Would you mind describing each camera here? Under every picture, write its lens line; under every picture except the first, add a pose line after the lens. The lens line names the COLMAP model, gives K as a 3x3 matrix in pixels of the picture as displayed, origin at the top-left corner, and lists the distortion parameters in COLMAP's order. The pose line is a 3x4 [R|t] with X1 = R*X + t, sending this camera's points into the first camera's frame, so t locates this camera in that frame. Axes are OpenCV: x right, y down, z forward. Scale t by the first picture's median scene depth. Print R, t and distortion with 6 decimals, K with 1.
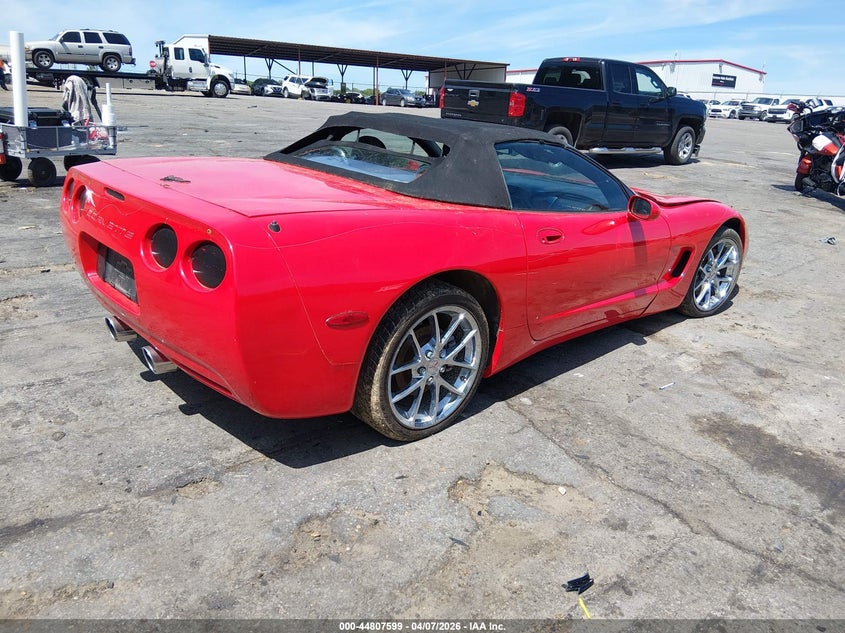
lens RADIAL K [[638.0, 0, 421.1], [0, 638.0, 312.0], [0, 0, 1]] dist [0.059446, -0.097101]
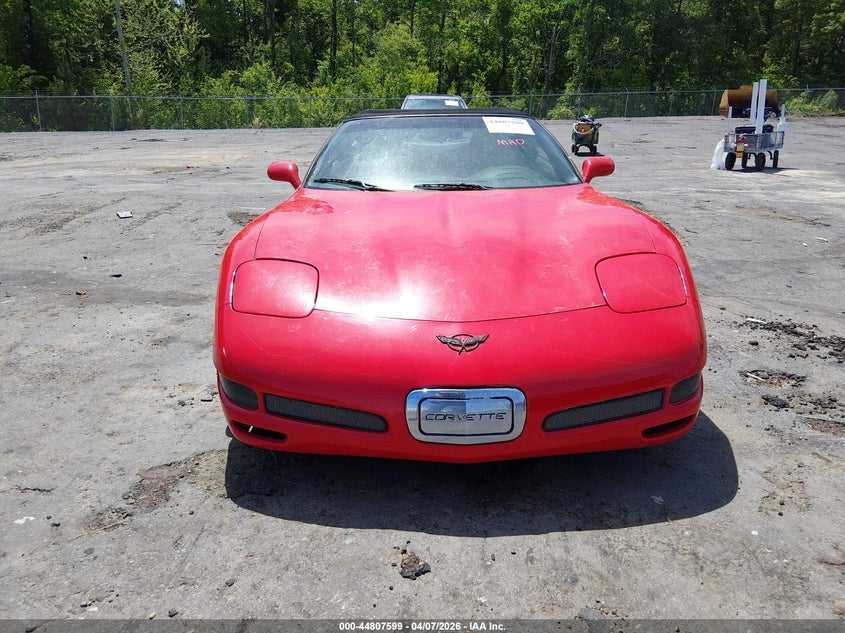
lens RADIAL K [[638.0, 0, 421.3], [0, 638.0, 316.1], [0, 0, 1]] dist [0.059446, -0.097101]
pose [[-0.677117, 0.170741, -0.715793, 0.114695], [-0.275600, 0.843075, 0.461810, -0.059524], [0.682318, 0.509972, -0.523805, 0.208434]]
